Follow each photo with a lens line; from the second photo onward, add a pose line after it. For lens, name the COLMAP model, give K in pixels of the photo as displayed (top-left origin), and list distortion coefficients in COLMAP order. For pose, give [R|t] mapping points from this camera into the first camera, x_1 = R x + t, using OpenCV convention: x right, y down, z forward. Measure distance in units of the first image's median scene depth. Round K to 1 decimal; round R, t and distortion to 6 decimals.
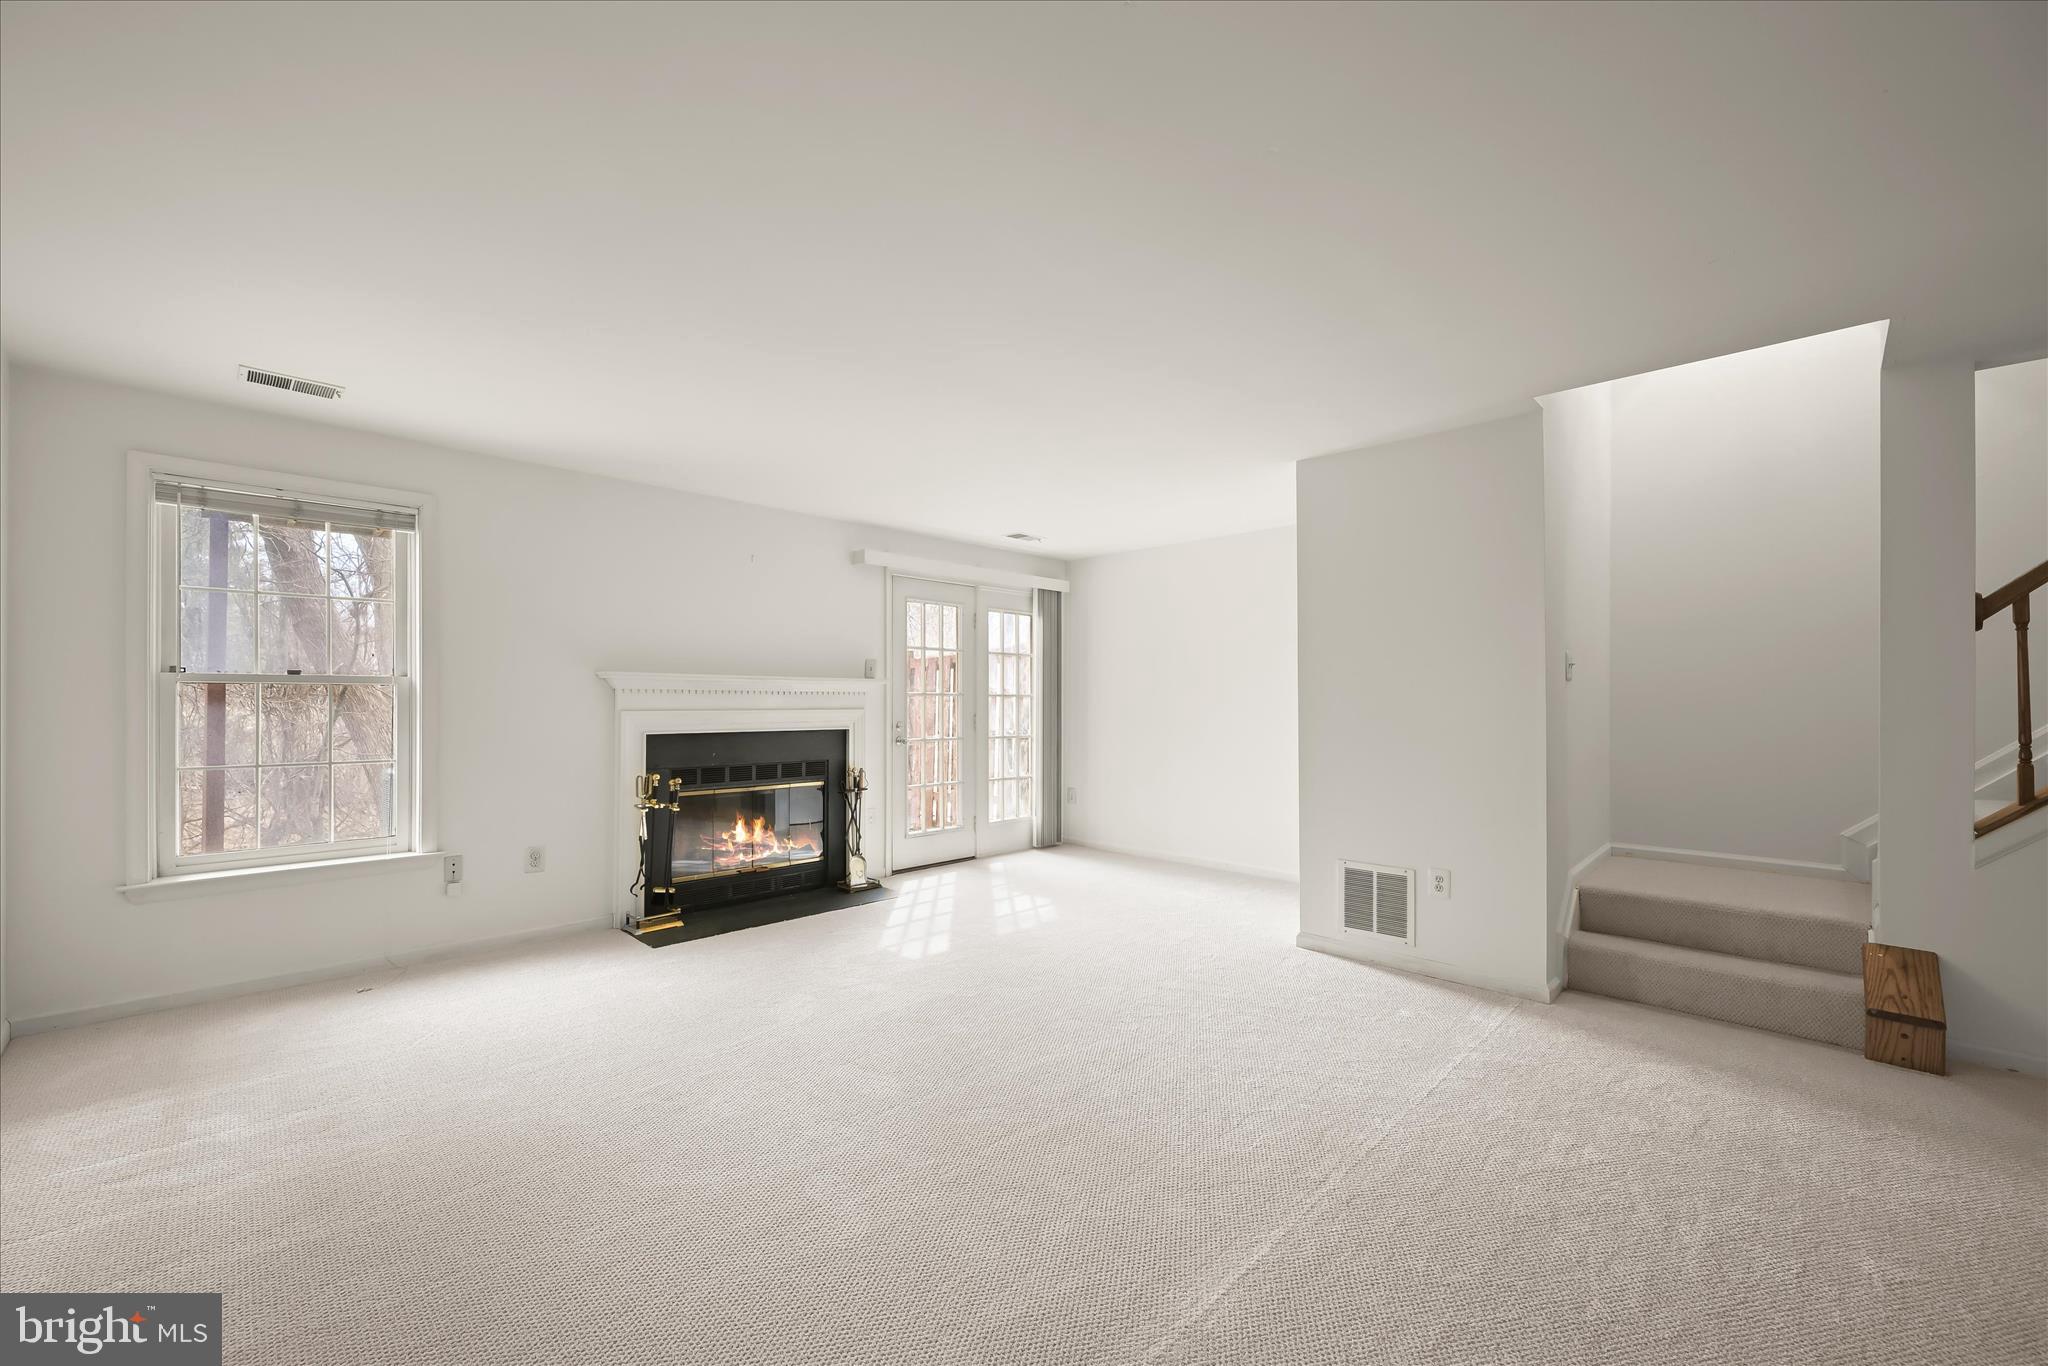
lens RADIAL K [[819.0, 0, 1024.0], [0, 819.0, 683.0], [0, 0, 1]] dist [-0.003370, 0.000155]
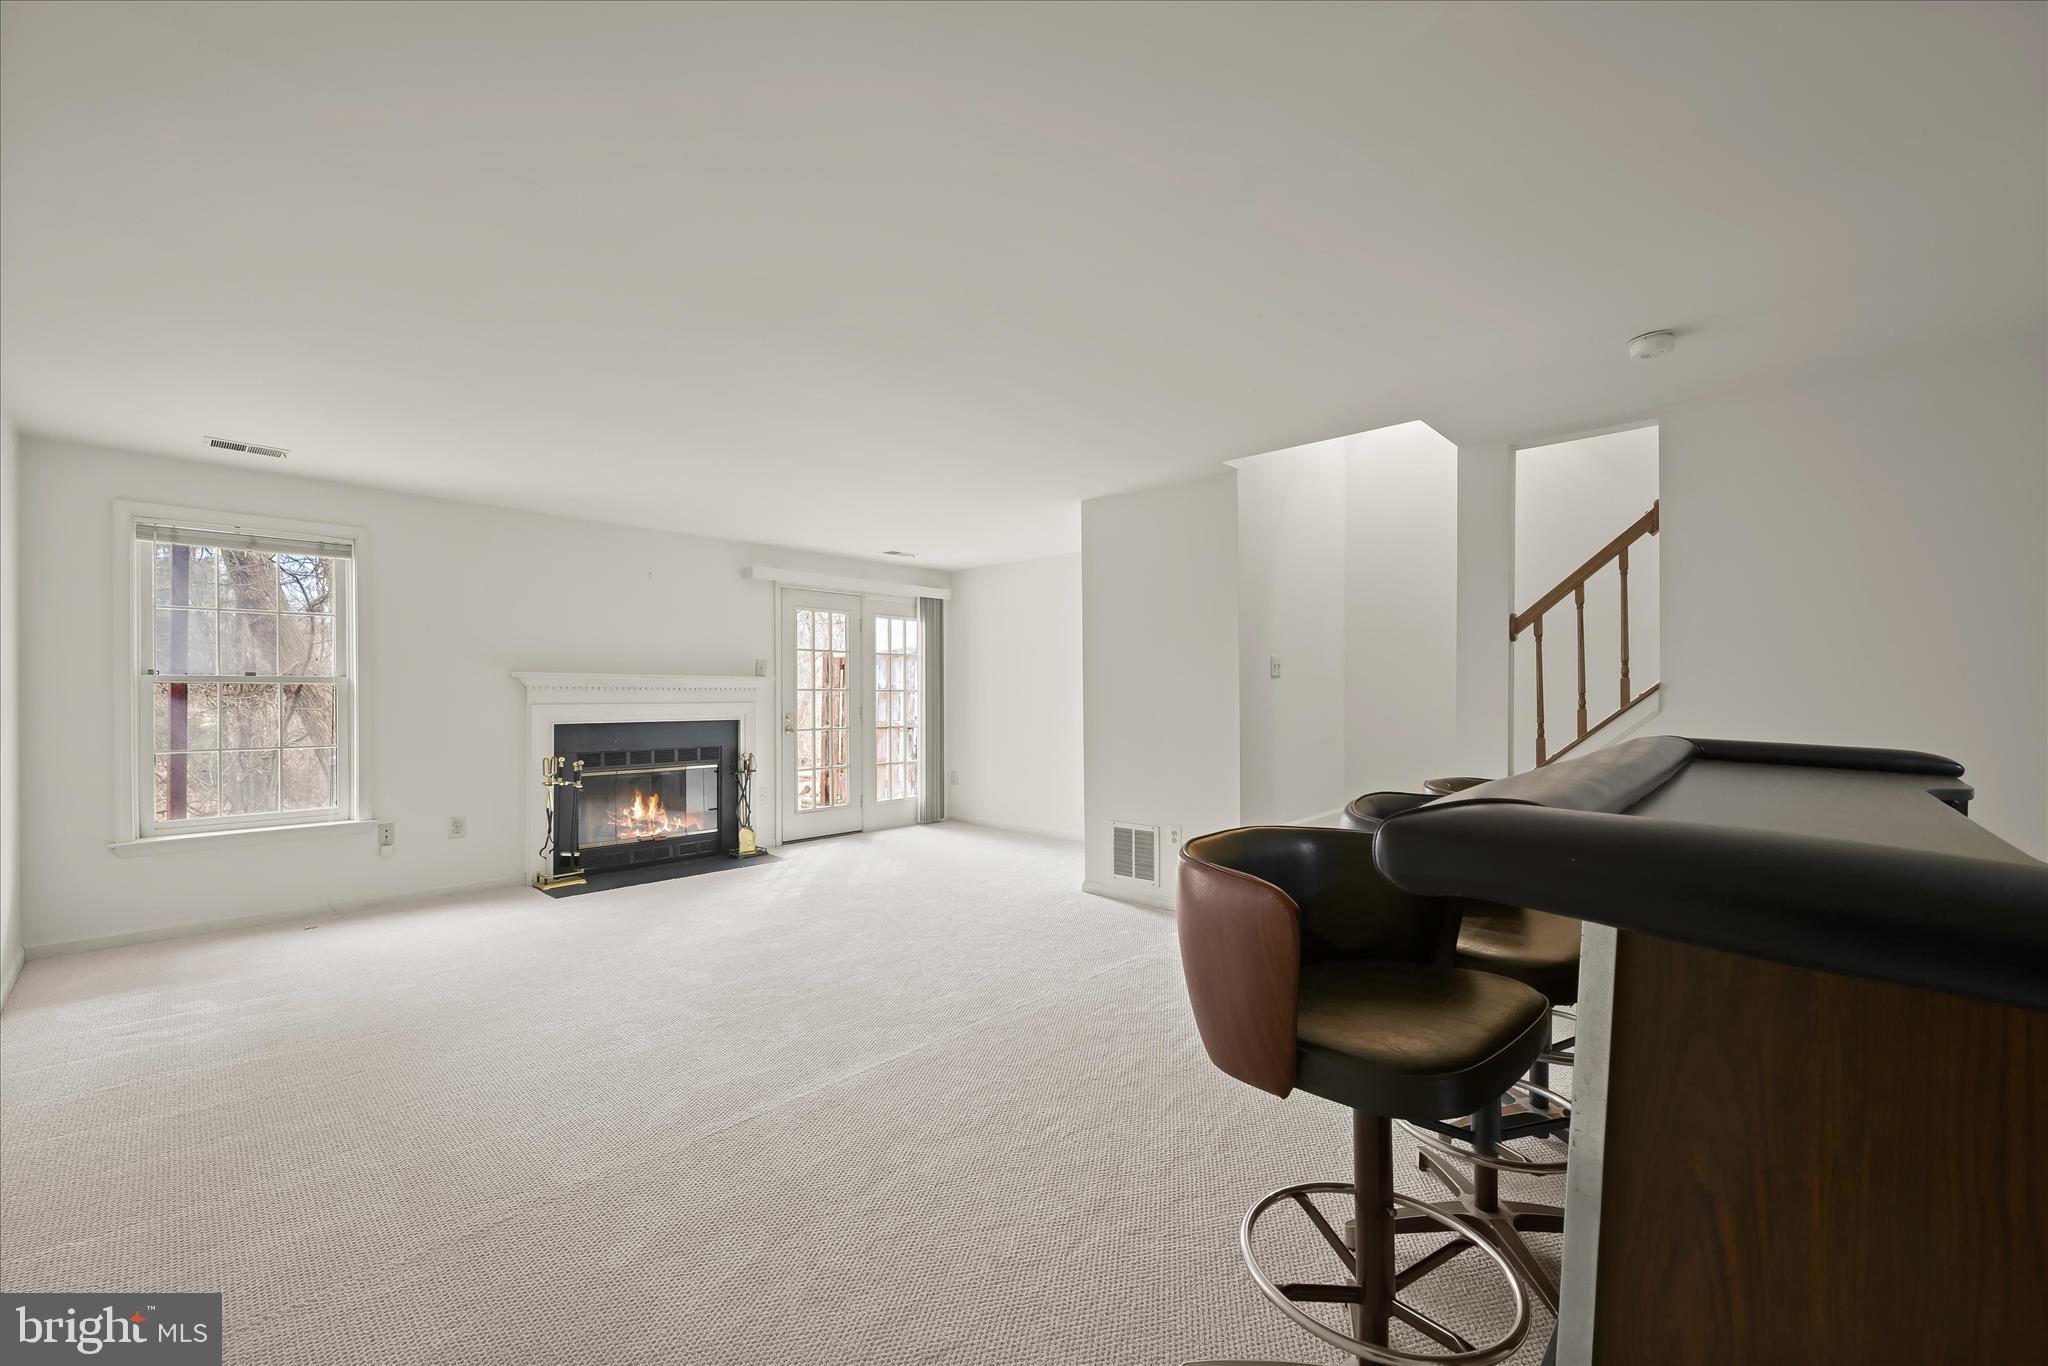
lens RADIAL K [[811.7, 0, 1025.4], [0, 811.7, 682.3], [0, 0, 1]] dist [-0.002303, -0.000405]
pose [[0.999412, -0.002861, 0.034155, 0.155782], [0.002672, 0.999981, 0.005574, -0.002787], [-0.034170, -0.005479, 0.999401, -0.174379]]
